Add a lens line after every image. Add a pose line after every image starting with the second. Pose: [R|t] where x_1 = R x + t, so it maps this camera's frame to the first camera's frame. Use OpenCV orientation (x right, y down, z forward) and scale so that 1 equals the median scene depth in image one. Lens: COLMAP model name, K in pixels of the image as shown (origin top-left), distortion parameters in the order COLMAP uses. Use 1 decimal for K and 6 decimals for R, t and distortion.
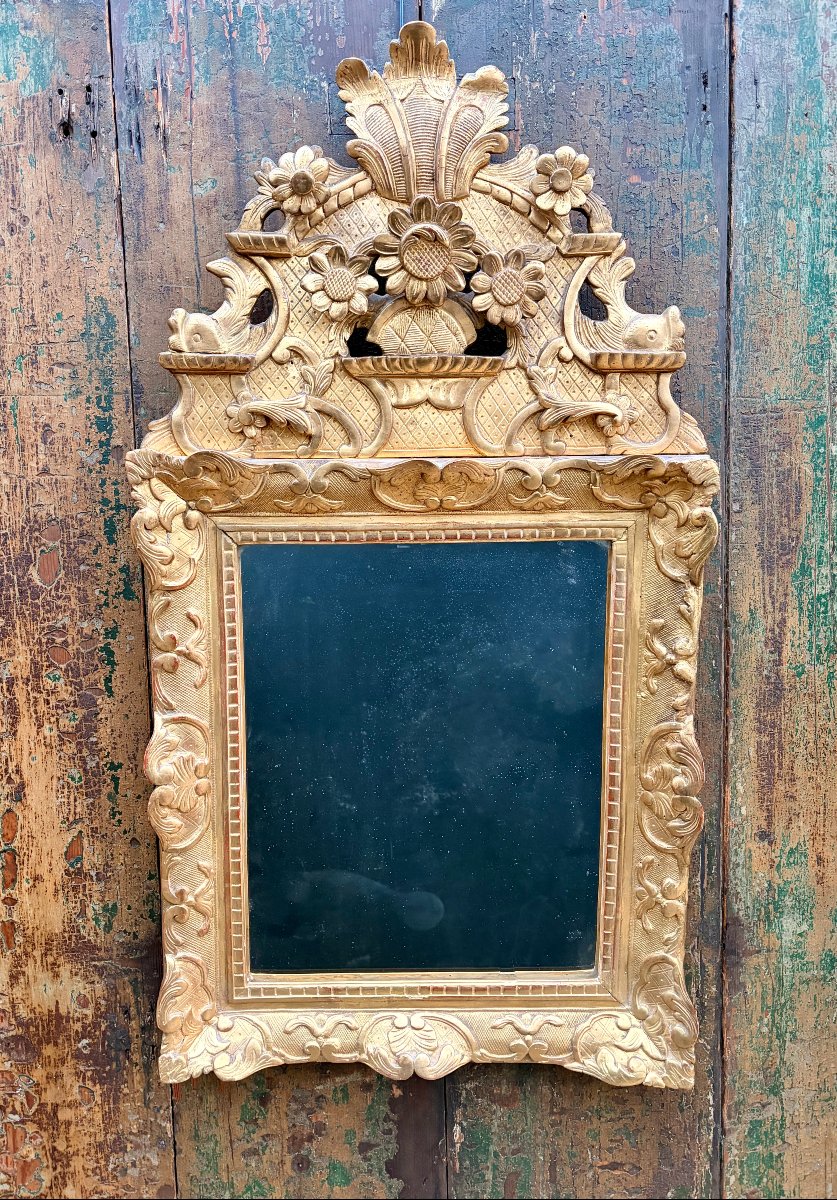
lens RADIAL K [[934.9, 0, 394.2], [0, 934.9, 598.9], [0, 0, 1]] dist [0.034719, -0.028718]
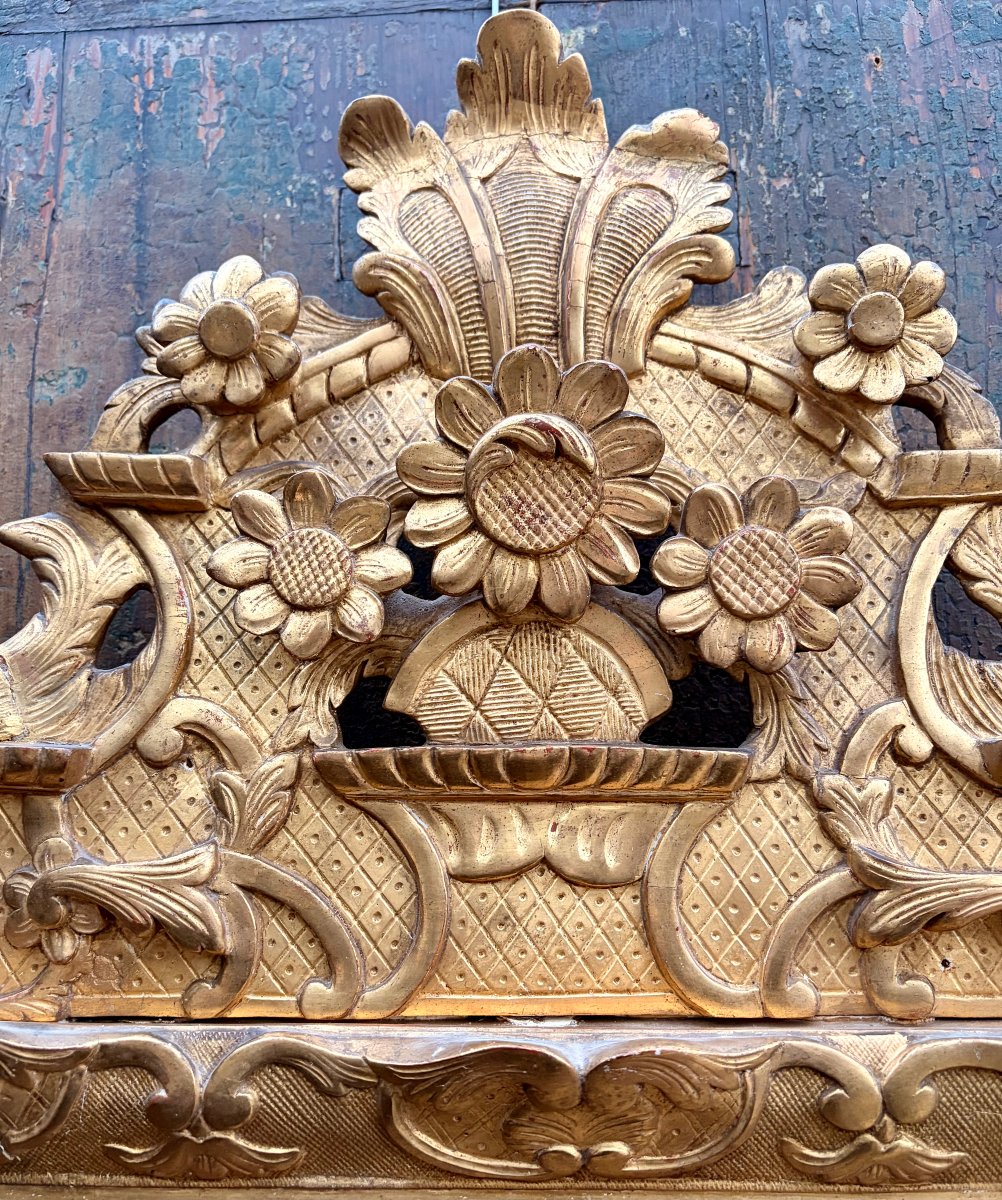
lens RADIAL K [[1087.6, 0, 508.0], [0, 1087.6, 670.0], [0, 0, 1]] dist [-0.002647, 0.000000]
pose [[0.998920, -0.000091, -0.046457, 0.040377], [-0.014023, 0.952768, -0.303377, -0.151768], [0.044291, 0.303701, 0.951738, 0.558493]]
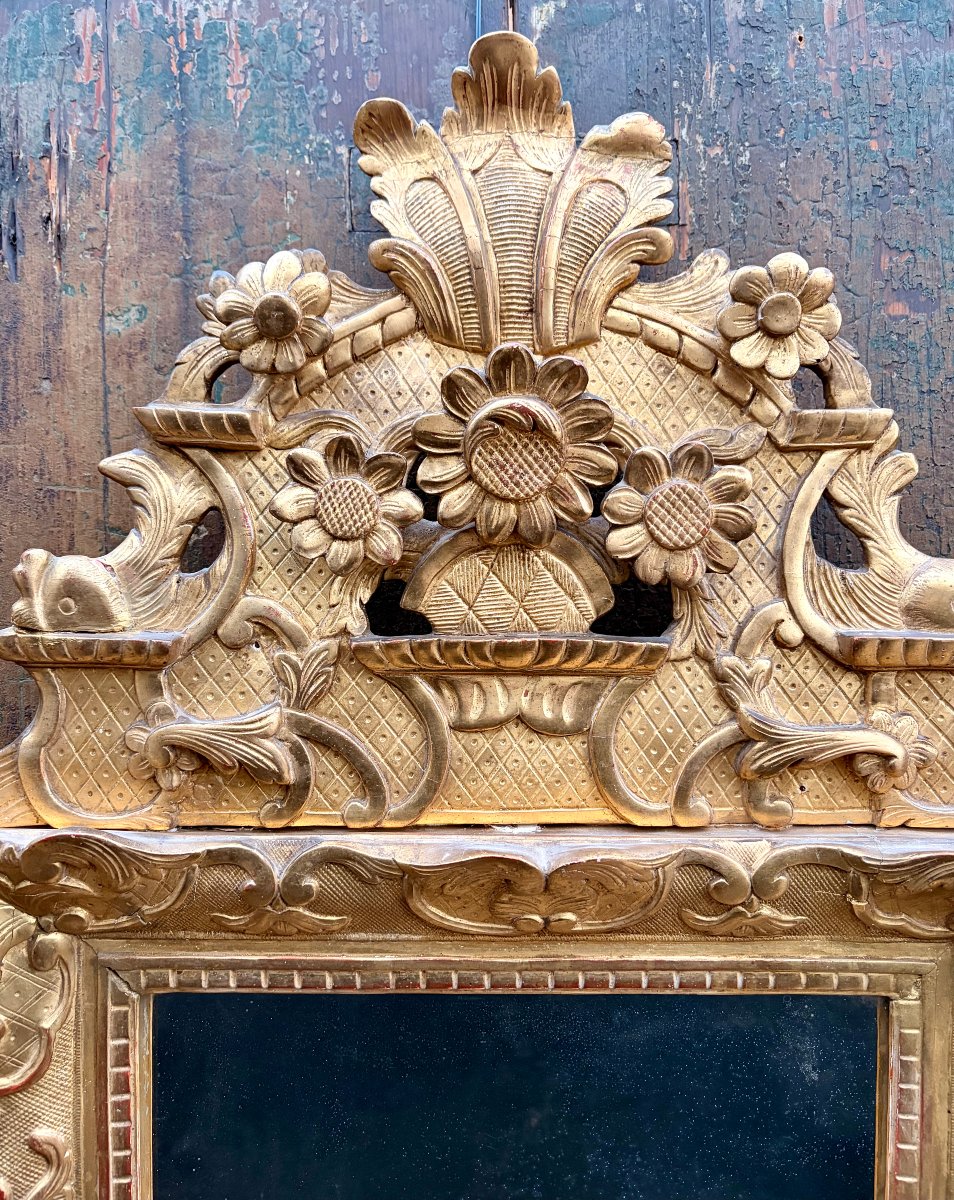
lens RADIAL K [[988.1, 0, 477.1], [0, 988.1, 564.5], [0, 0, 1]] dist [0.011557, -0.007330]
pose [[0.999674, 0.009815, -0.023566, 0.024158], [-0.013012, 0.990123, -0.139600, -0.216084], [0.021963, 0.139861, 0.989928, 0.446180]]
